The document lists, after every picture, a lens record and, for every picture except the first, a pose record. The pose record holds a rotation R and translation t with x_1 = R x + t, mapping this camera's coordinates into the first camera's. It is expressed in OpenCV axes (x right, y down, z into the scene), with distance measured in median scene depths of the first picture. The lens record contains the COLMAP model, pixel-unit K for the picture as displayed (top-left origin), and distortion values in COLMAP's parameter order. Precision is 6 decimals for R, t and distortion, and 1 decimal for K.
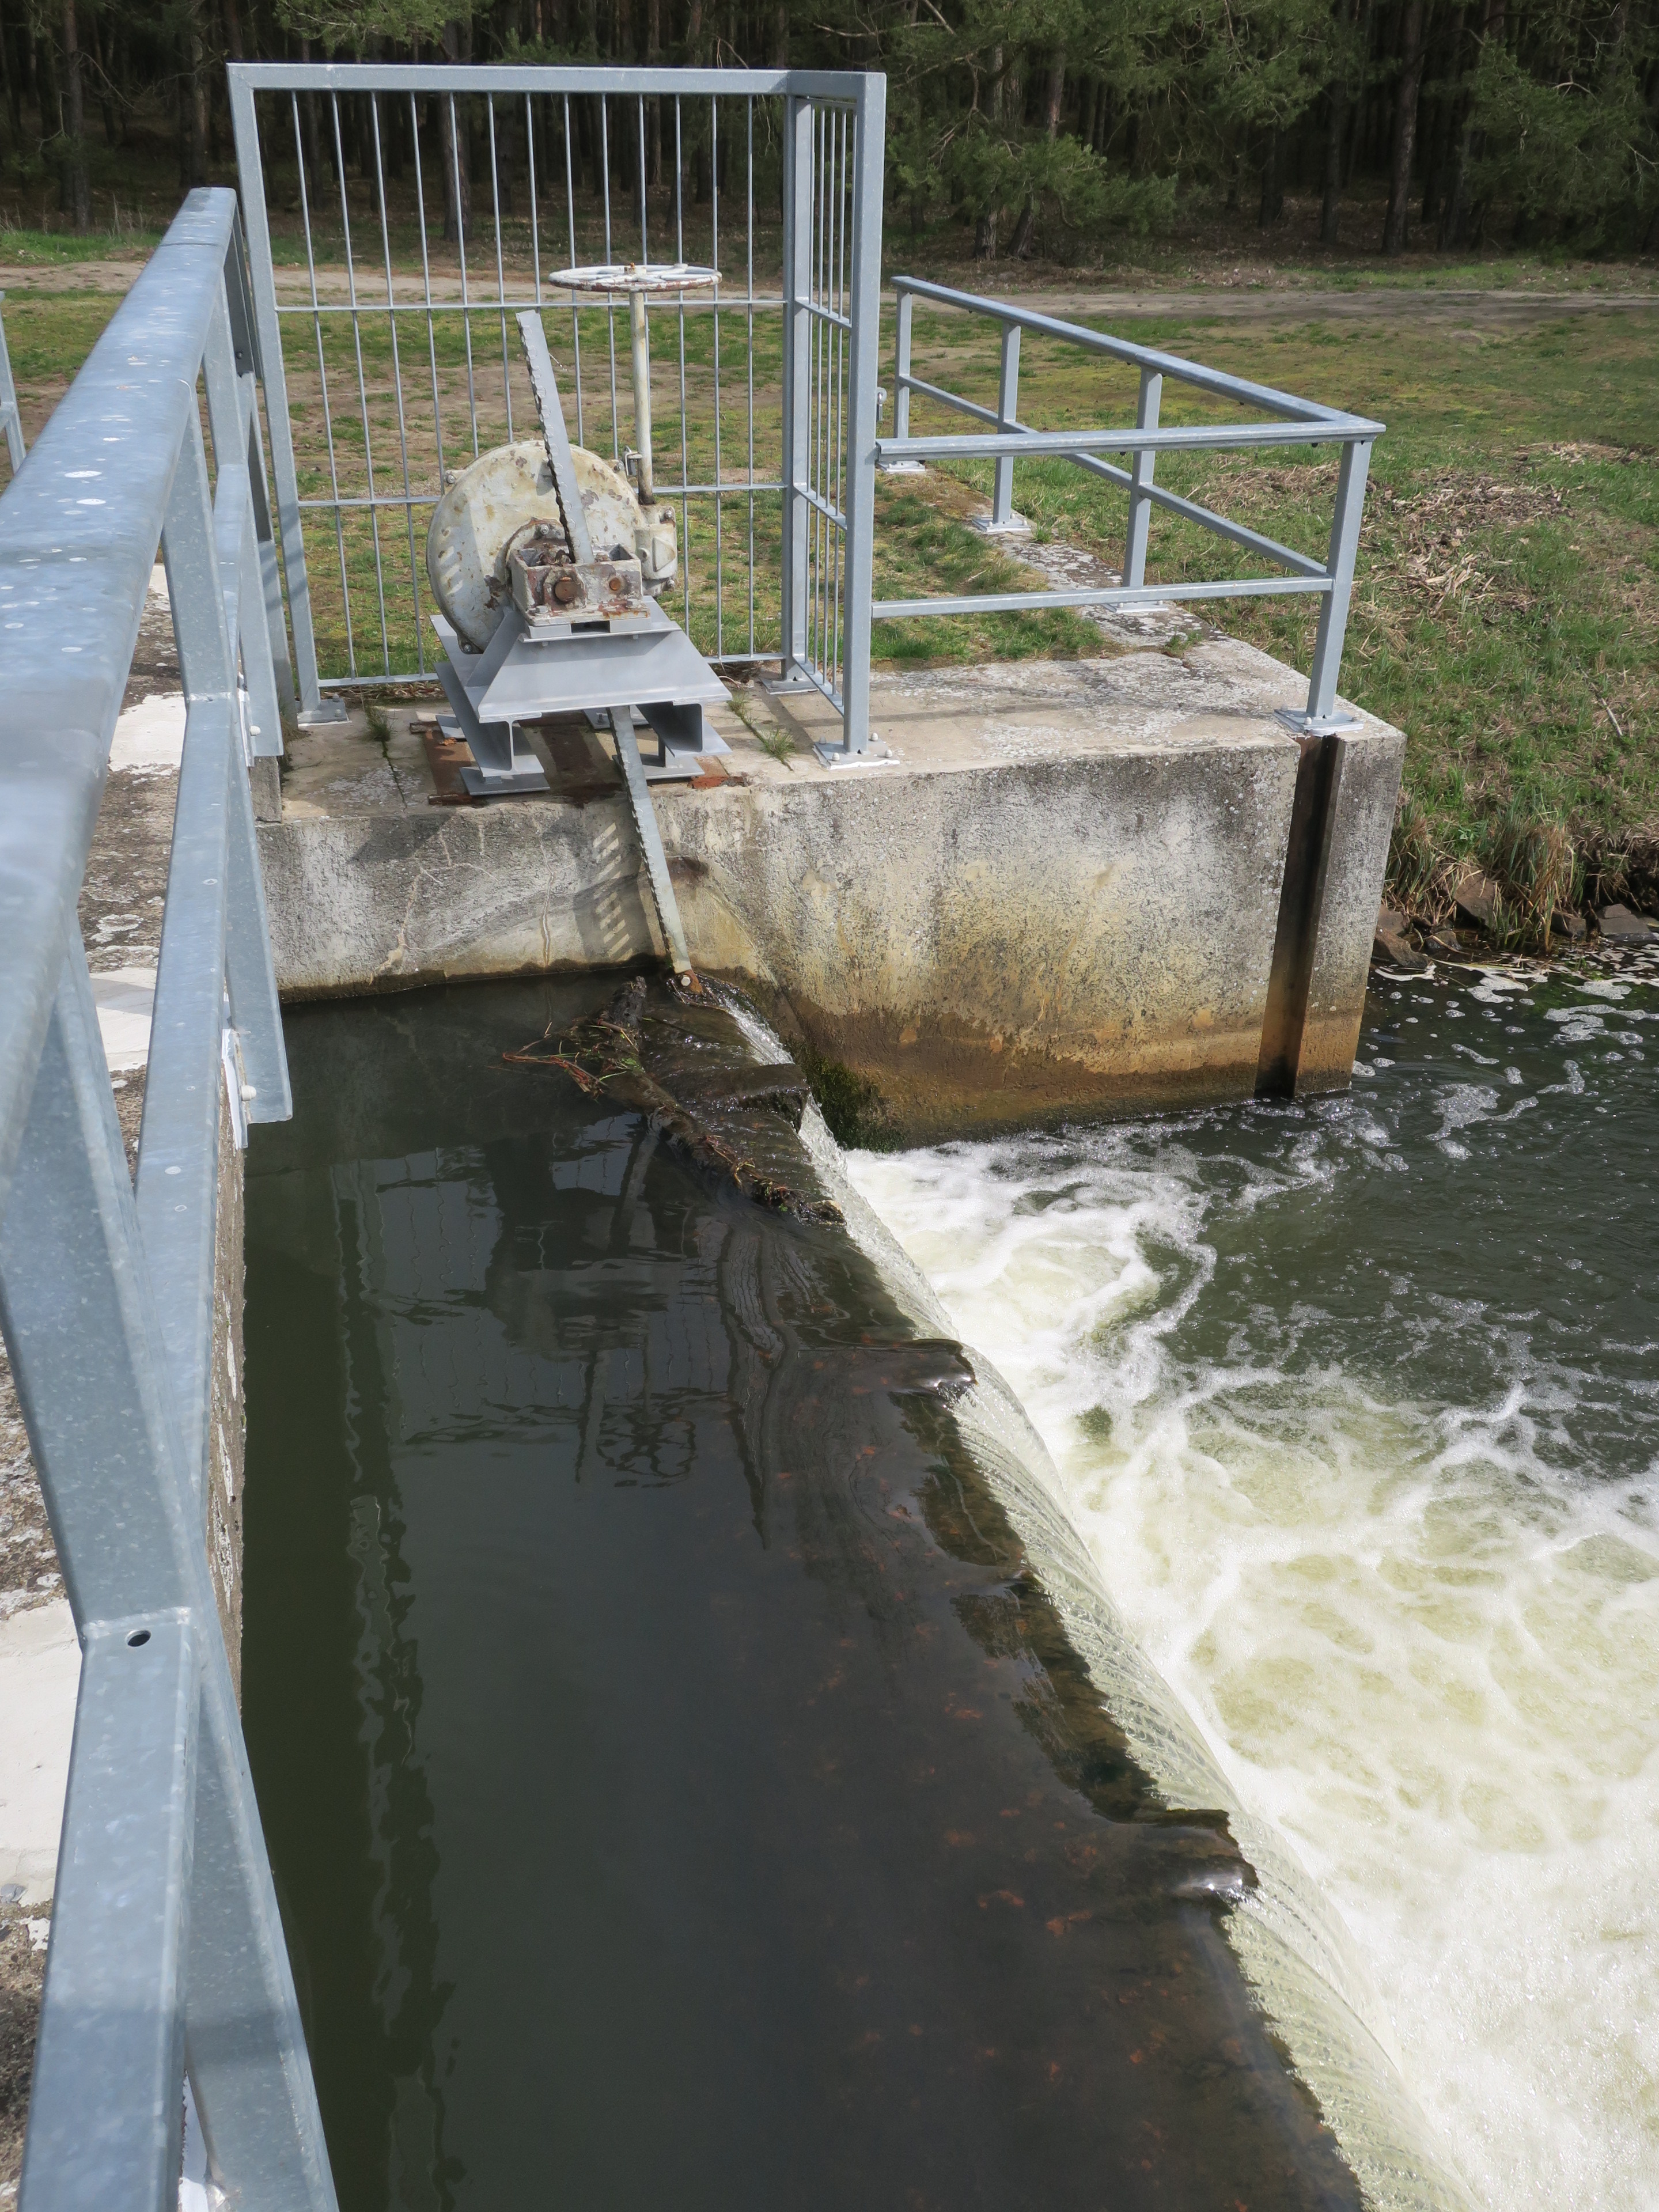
lens RADIAL K [[1914.0, 0, 827.1], [0, 1914.0, 1108.0], [0, 0, 1]] dist [-0.002136, 0.009627]
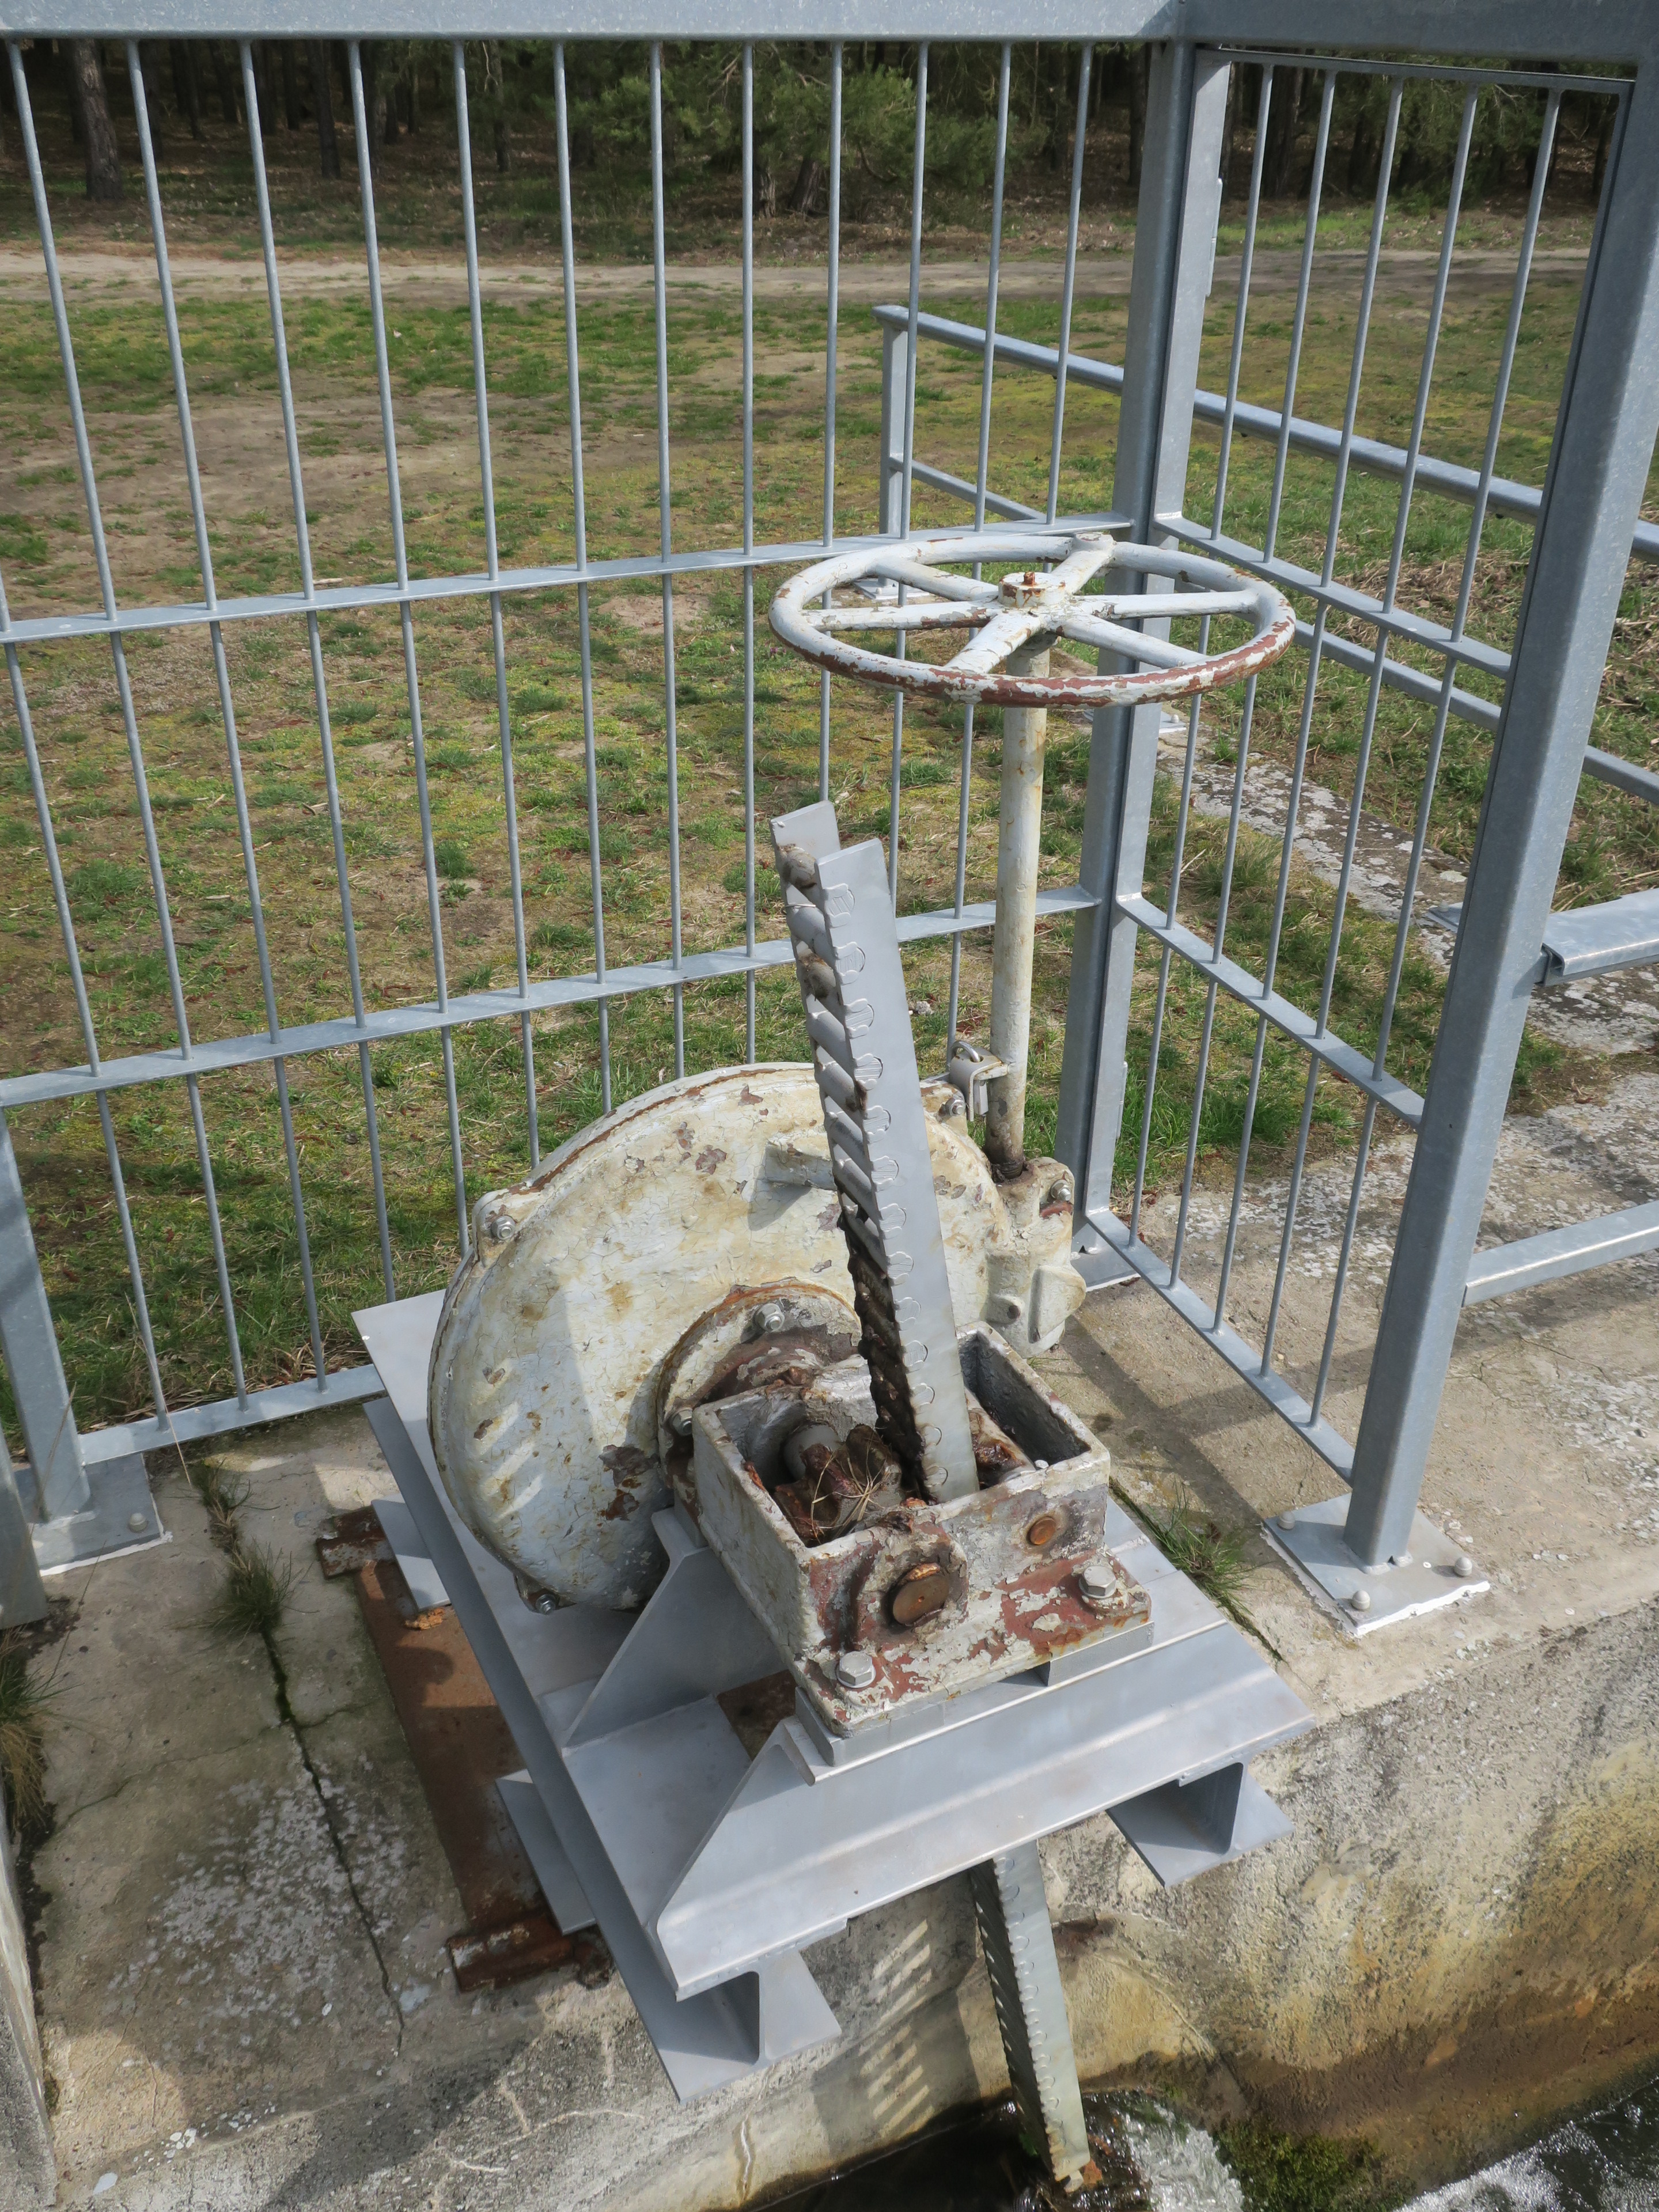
lens RADIAL K [[1914.0, 0, 827.1], [0, 1914.0, 1108.0], [0, 0, 1]] dist [-0.002136, 0.009627]
pose [[0.985990, -0.081938, 0.145294, -0.169916], [0.077084, 0.996272, 0.038739, -0.323675], [-0.147927, -0.026996, 0.988630, 0.600198]]
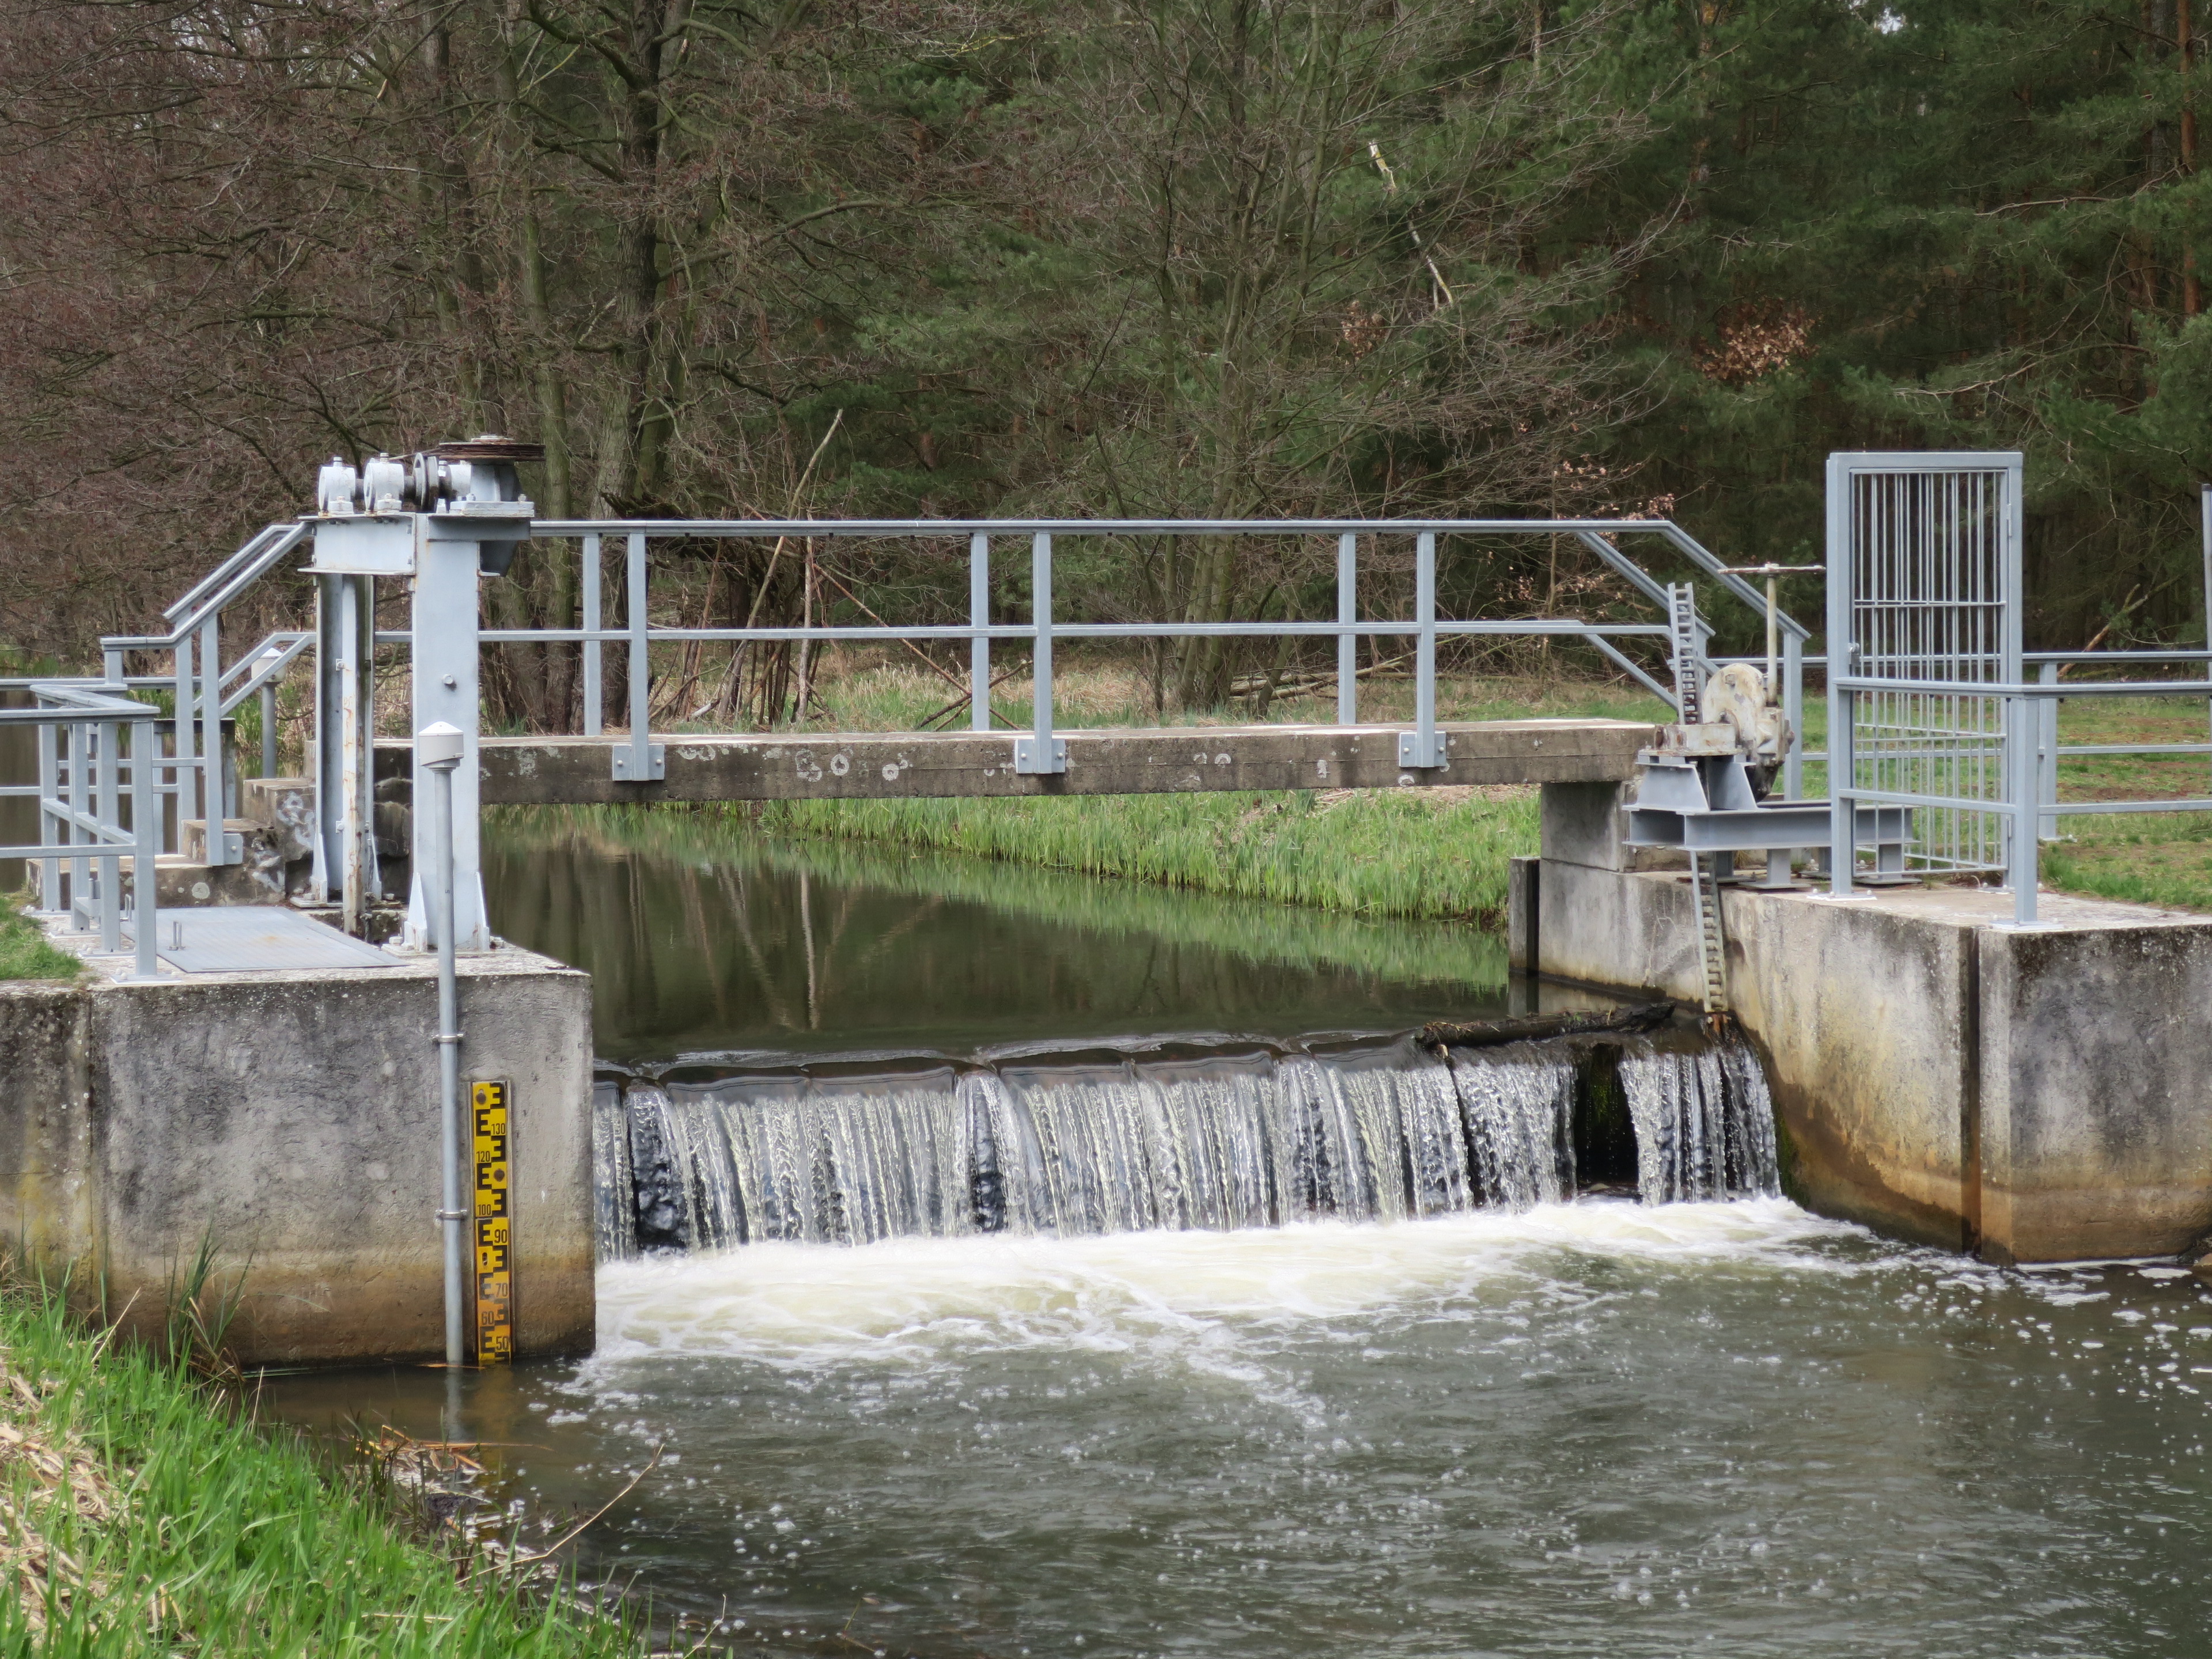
lens RADIAL K [[4207.4, 0, 1106.0], [0, 4207.4, 829.1], [0, 0, 1]] dist [-0.003048, -0.012576]
pose [[0.070658, 0.060429, -0.995669, 3.024406], [-0.466328, 0.884373, 0.020581, -0.046736], [0.881786, 0.462853, 0.090668, 0.250339]]
